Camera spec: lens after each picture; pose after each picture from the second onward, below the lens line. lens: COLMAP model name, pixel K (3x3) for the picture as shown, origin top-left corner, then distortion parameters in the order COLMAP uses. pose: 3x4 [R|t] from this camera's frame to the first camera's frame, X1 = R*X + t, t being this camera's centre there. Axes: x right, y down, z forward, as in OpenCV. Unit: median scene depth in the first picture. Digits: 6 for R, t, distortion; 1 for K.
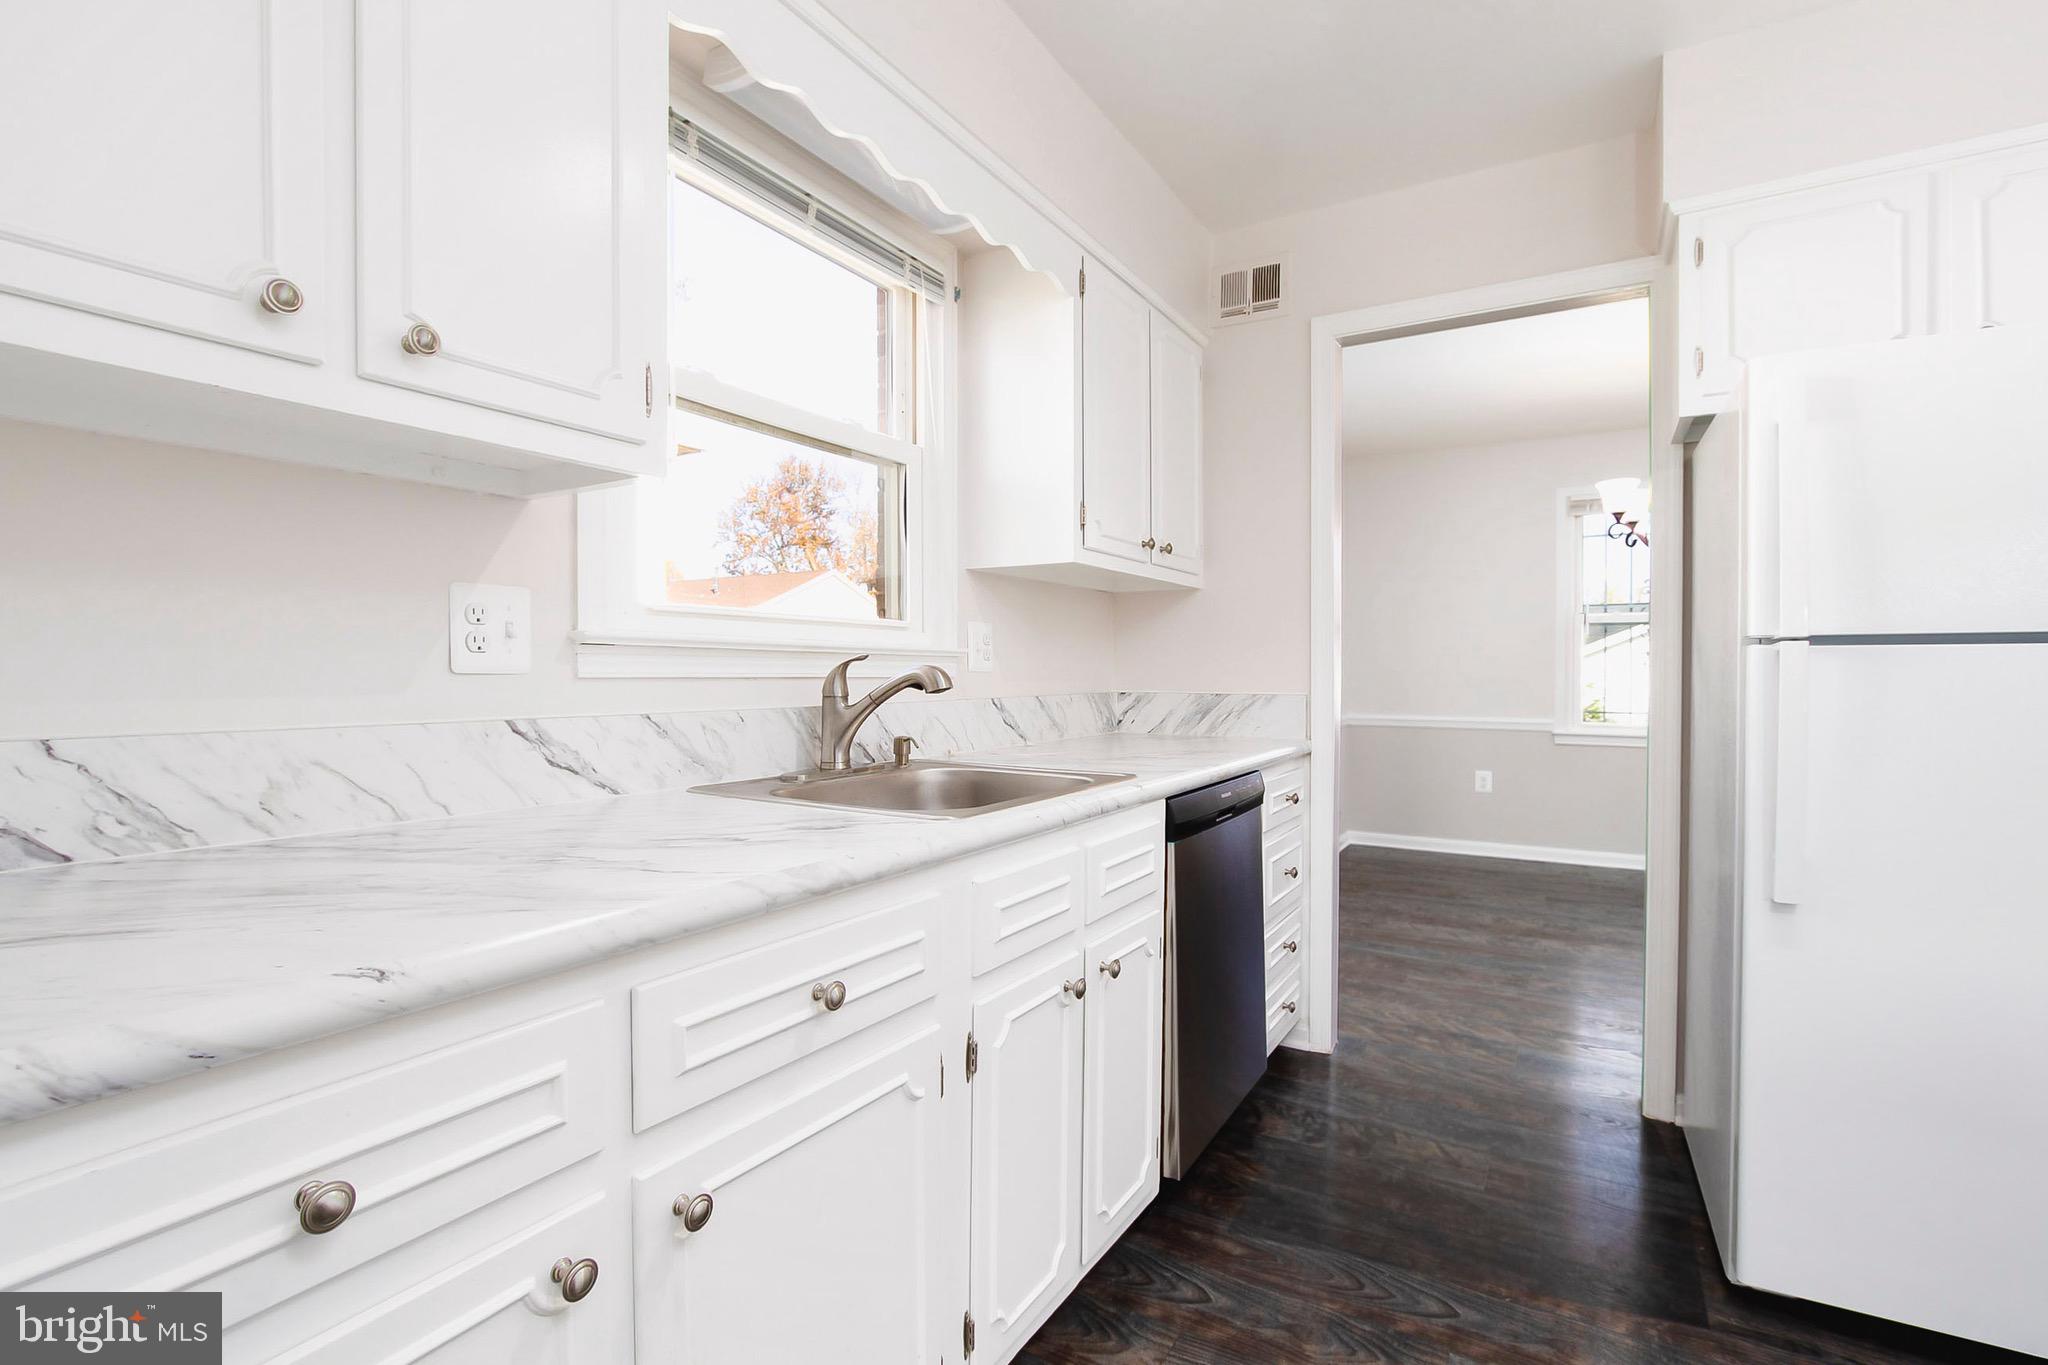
lens RADIAL K [[950.1, 0, 1013.0], [0, 950.1, 679.5], [0, 0, 1]] dist [-0.023494, 0.006521]
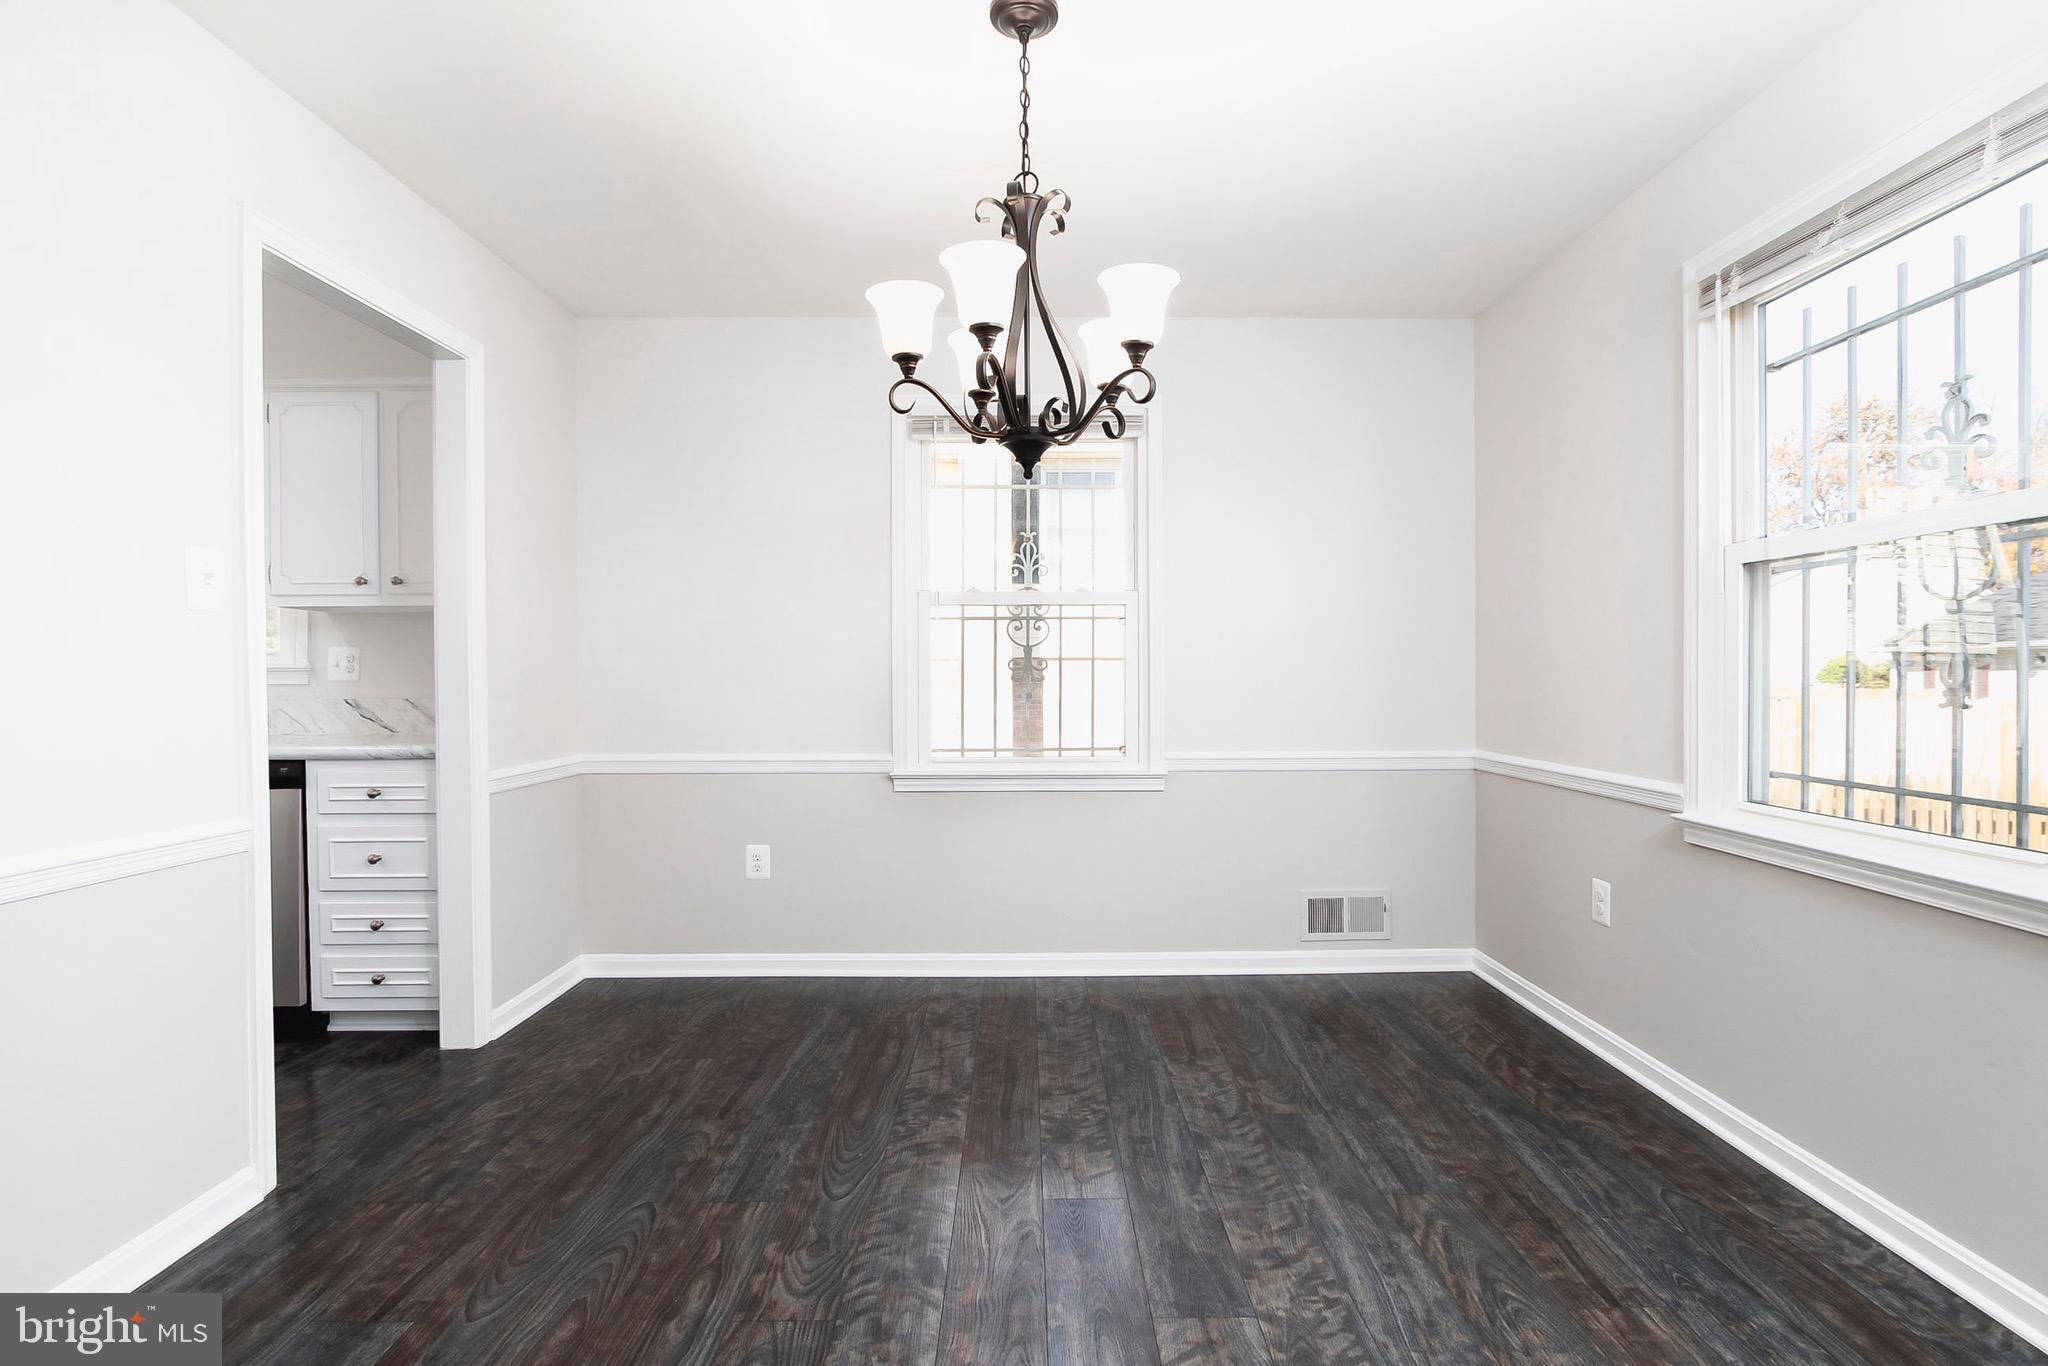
lens RADIAL K [[950.1, 0, 1020.5], [0, 950.1, 681.3], [0, 0, 1]] dist [-0.023494, 0.006521]
pose [[0.524124, -0.003015, -0.851637, 1.393337], [-0.002887, 0.999982, -0.005317, -0.002202], [0.851637, 0.005245, 0.524106, 0.902908]]
